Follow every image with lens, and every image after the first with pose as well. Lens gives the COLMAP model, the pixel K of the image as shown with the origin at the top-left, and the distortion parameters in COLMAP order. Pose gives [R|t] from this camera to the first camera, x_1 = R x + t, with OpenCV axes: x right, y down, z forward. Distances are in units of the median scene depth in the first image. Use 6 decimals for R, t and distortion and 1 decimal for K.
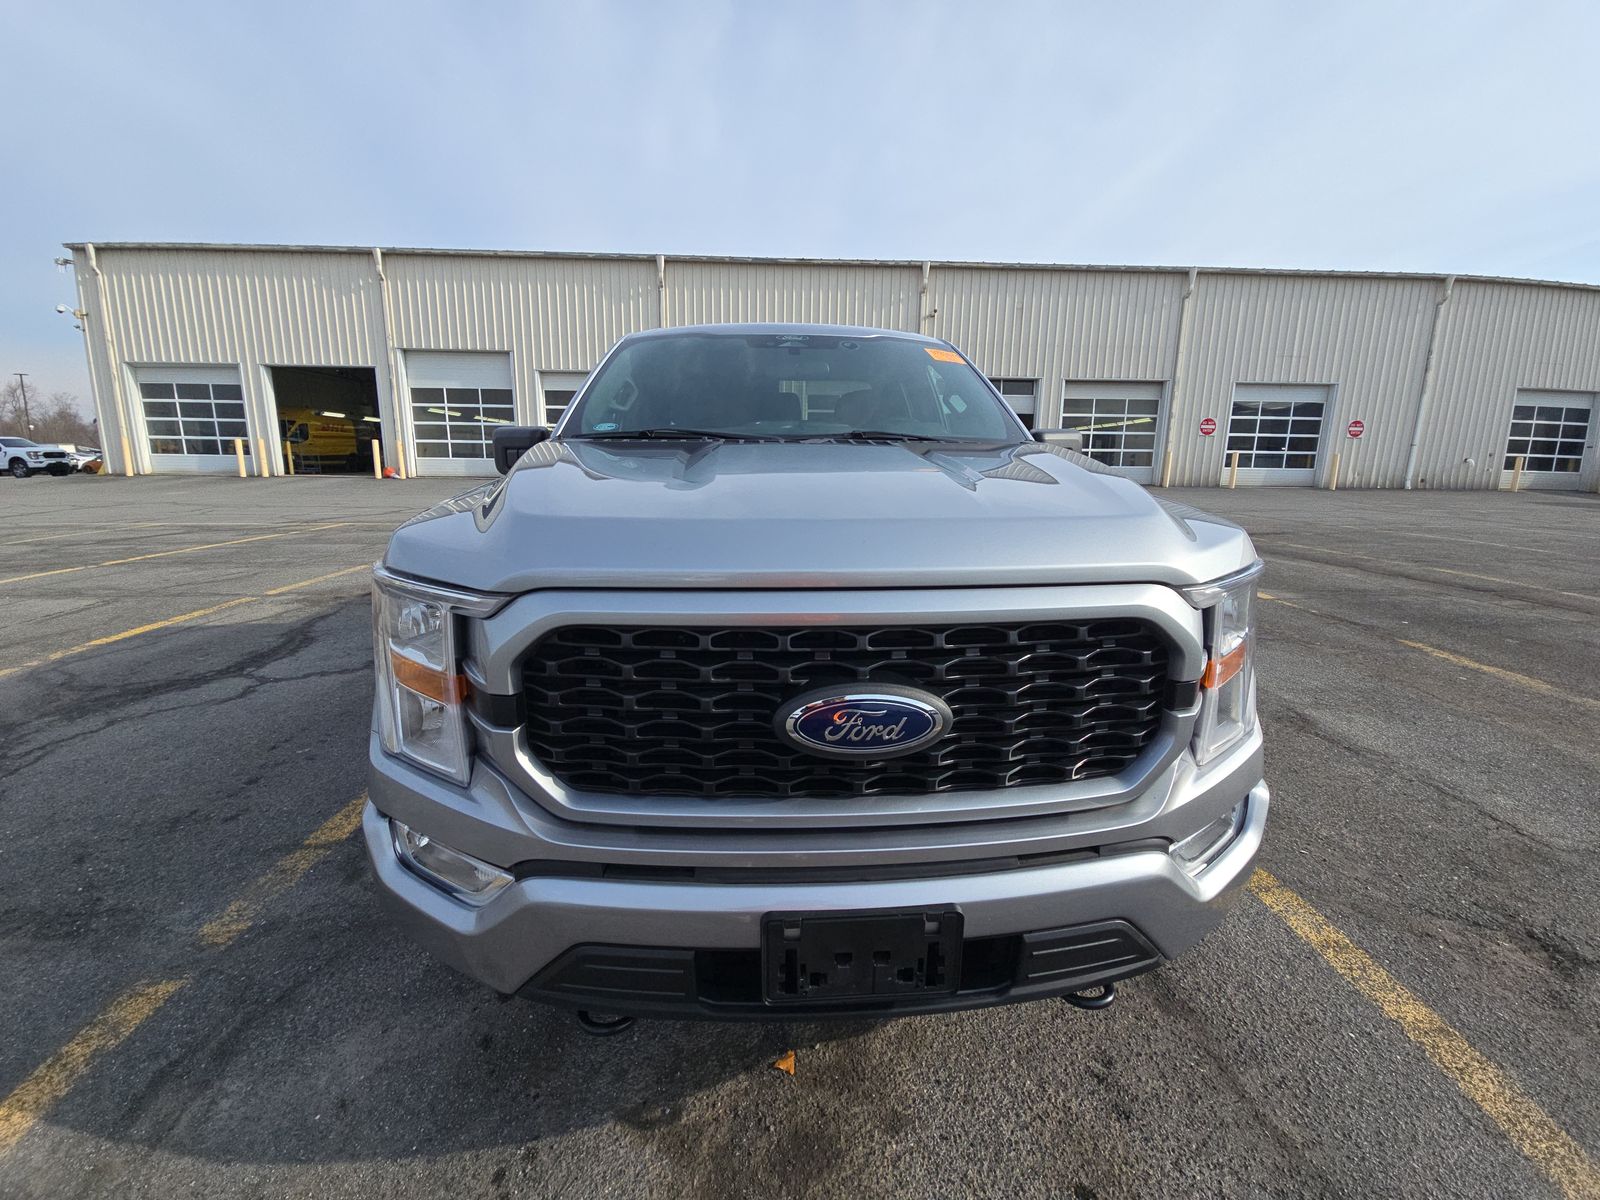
lens RADIAL K [[647.4, 0, 805.4], [0, 647.4, 606.3], [0, 0, 1]] dist [0.007603, -0.006524]
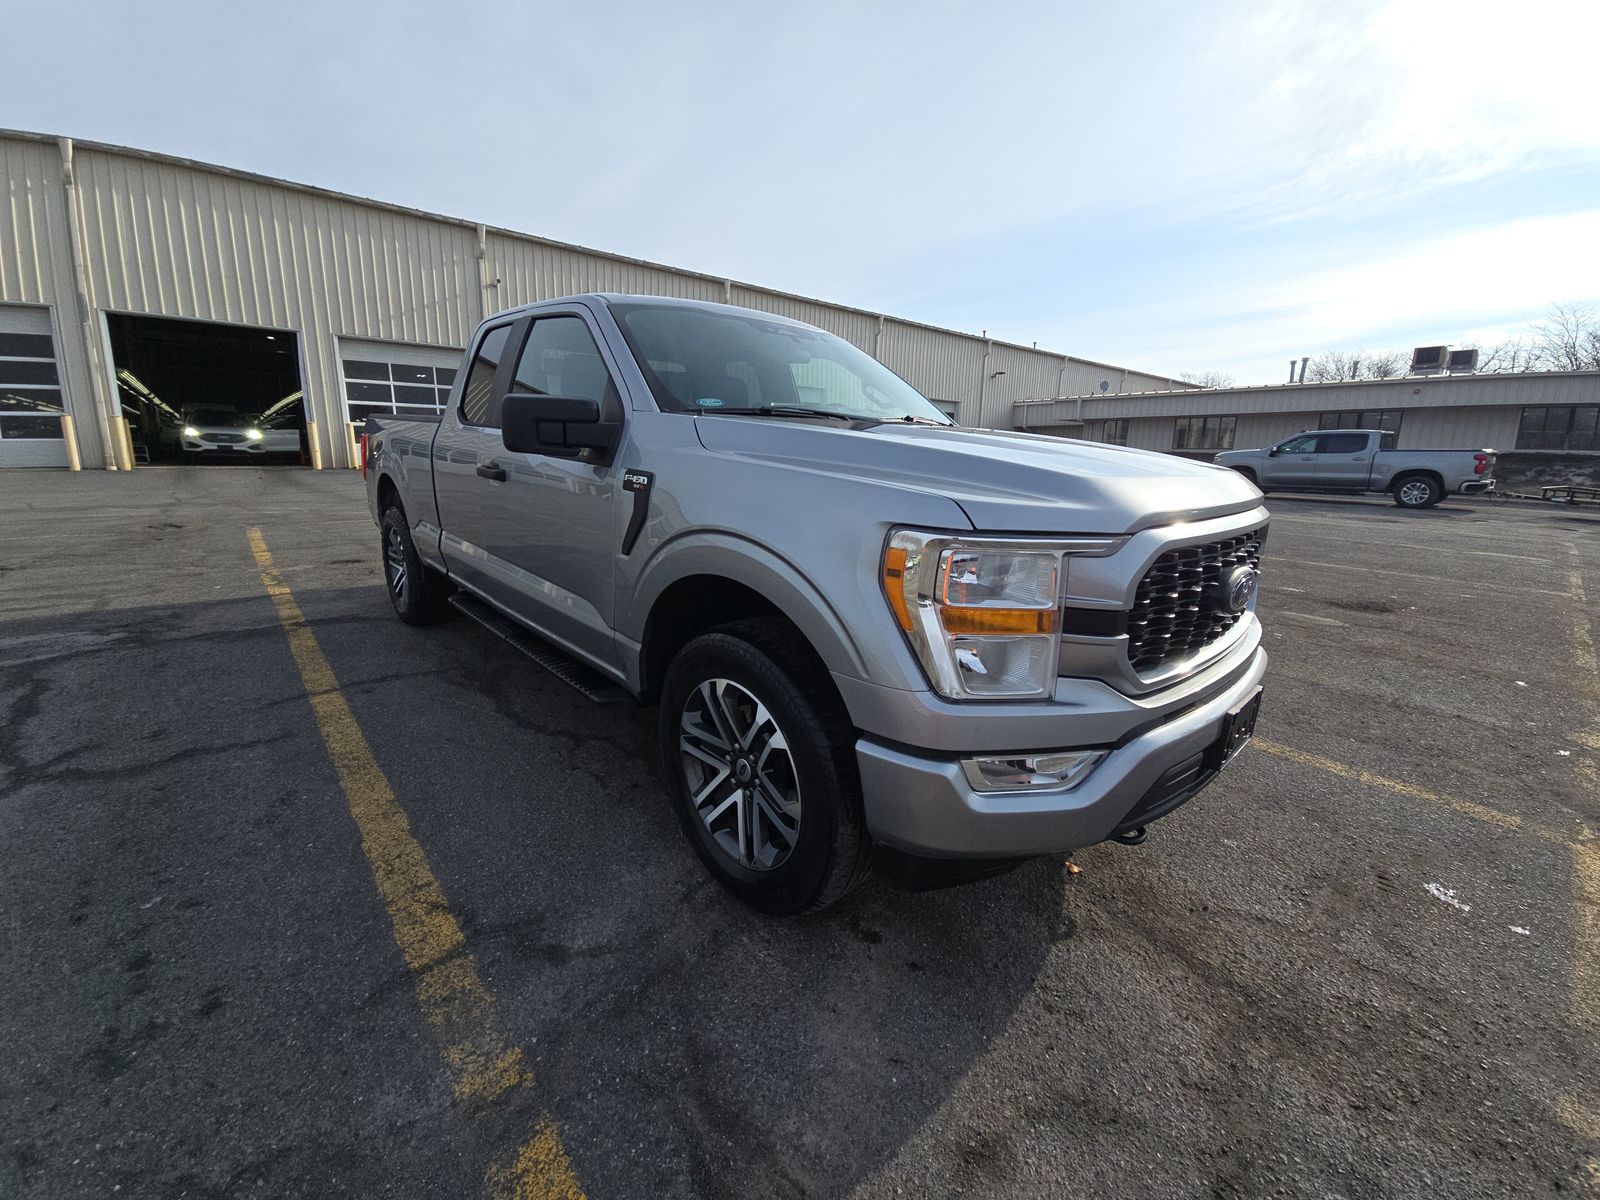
lens RADIAL K [[647.4, 0, 814.7], [0, 647.4, 596.6], [0, 0, 1]] dist [0.007603, -0.006524]
pose [[0.766779, -0.141923, 0.626025, -0.708878], [0.132447, 0.989247, 0.062041, -0.004820], [-0.628098, 0.035344, 0.777331, -0.024944]]
